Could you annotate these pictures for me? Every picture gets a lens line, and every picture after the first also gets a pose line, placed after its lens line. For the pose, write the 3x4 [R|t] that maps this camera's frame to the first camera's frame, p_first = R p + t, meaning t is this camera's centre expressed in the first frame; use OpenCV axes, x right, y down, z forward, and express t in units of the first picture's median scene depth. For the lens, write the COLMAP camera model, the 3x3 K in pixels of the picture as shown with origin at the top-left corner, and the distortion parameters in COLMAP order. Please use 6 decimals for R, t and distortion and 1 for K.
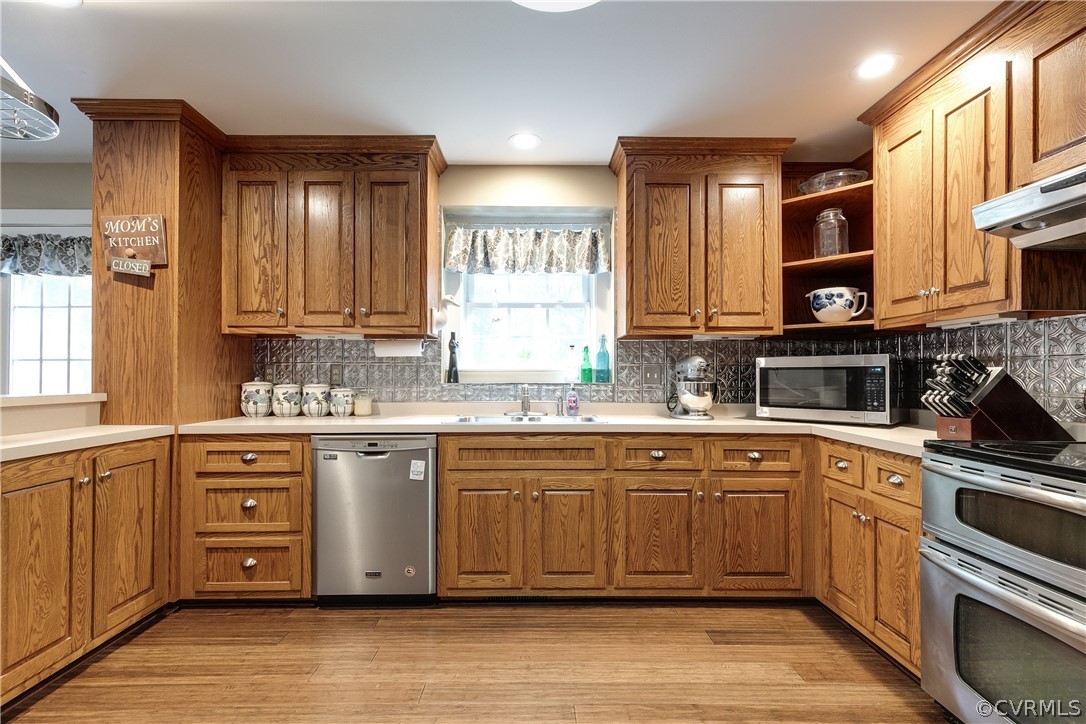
lens RADIAL K [[494.2, 0, 524.7], [0, 494.2, 370.3], [0, 0, 1]] dist [0.011562, -0.001836]
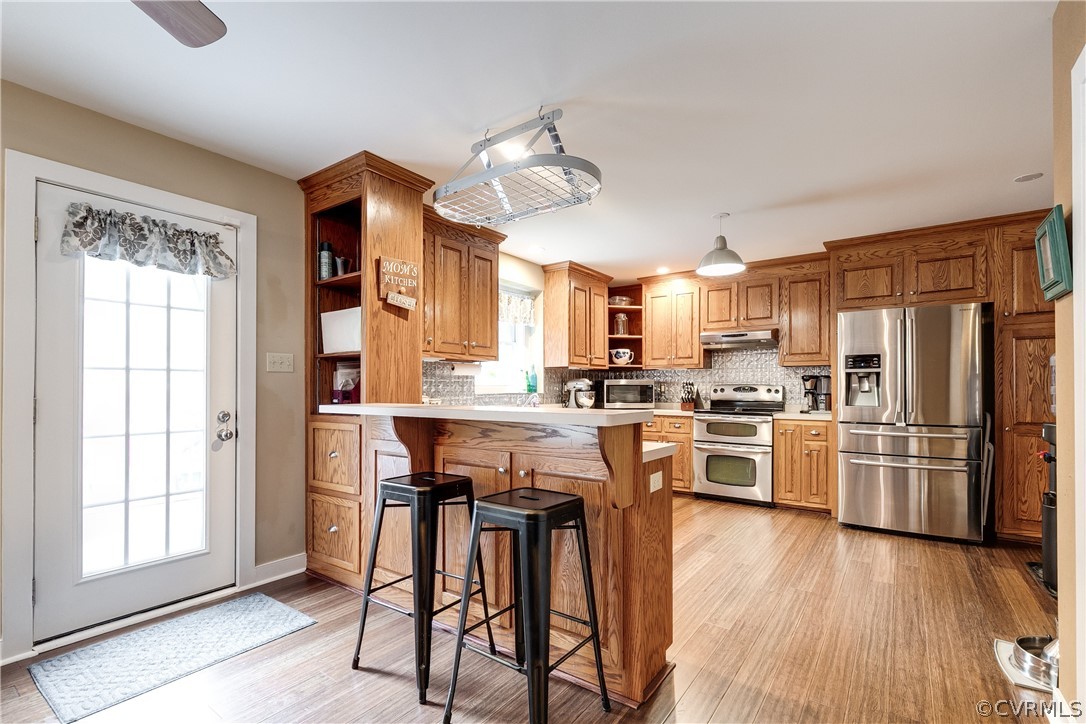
lens RADIAL K [[494.2, 0, 545.2], [0, 494.2, 386.5], [0, 0, 1]] dist [0.011562, -0.001836]
pose [[0.589662, 0.003930, 0.807641, -1.395548], [-0.008759, 0.999960, 0.001529, 0.001194], [-0.807603, -0.007975, 0.589673, -0.026812]]
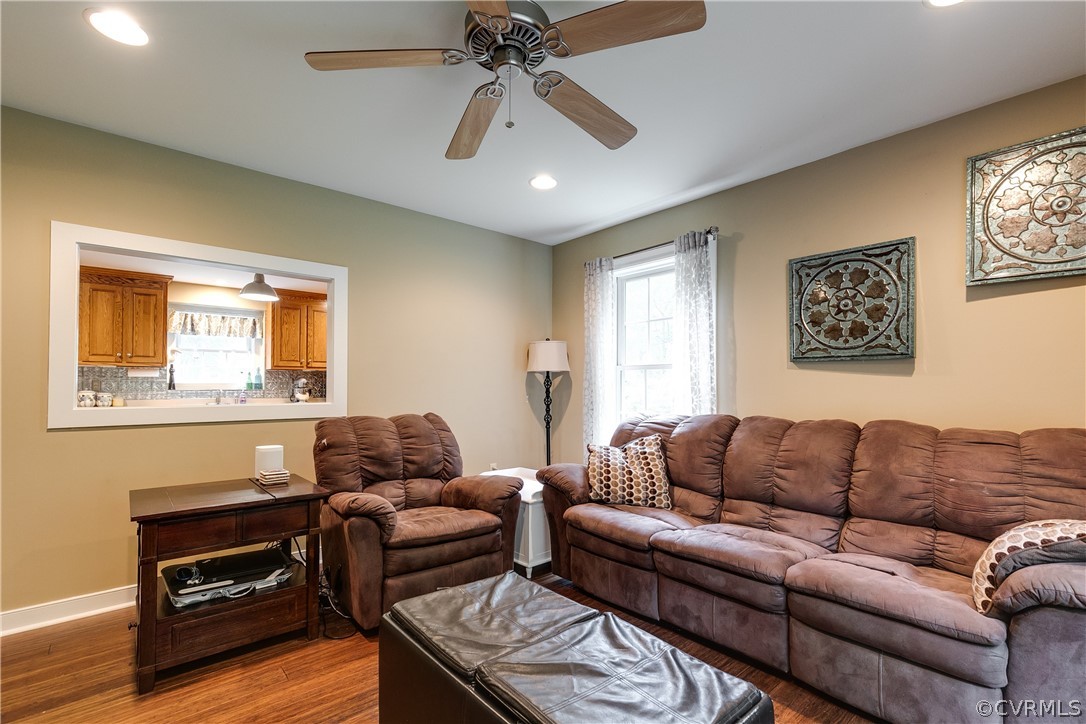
lens RADIAL K [[494.2, 0, 547.2], [0, 494.2, 380.2], [0, 0, 1]] dist [0.011562, -0.001836]
pose [[0.748520, 0.009565, 0.663044, -0.396558], [-0.012790, 0.999918, 0.000015, -0.037295], [-0.662989, -0.008491, 0.748581, -1.732638]]
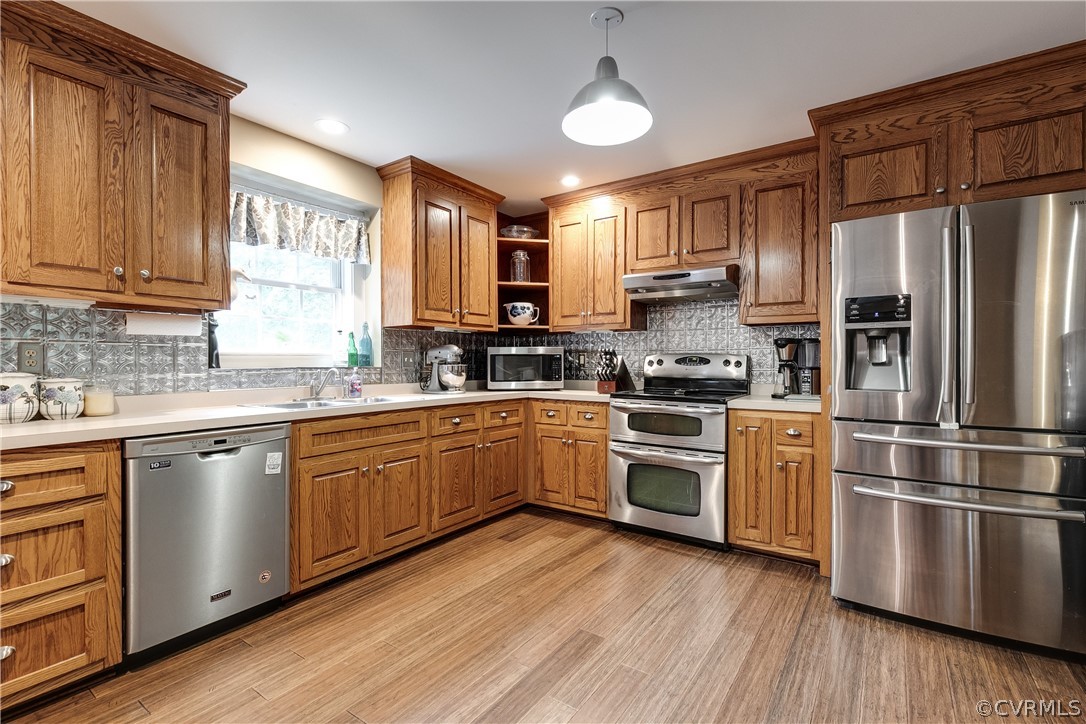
lens RADIAL K [[494.2, 0, 548.8], [0, 494.2, 362.6], [0, 0, 1]] dist [0.011562, -0.001836]
pose [[0.573161, -0.003459, 0.819435, -0.595877], [-0.007476, 0.999927, 0.009450, 0.003791], [-0.819409, -0.011542, 0.573094, 0.057172]]
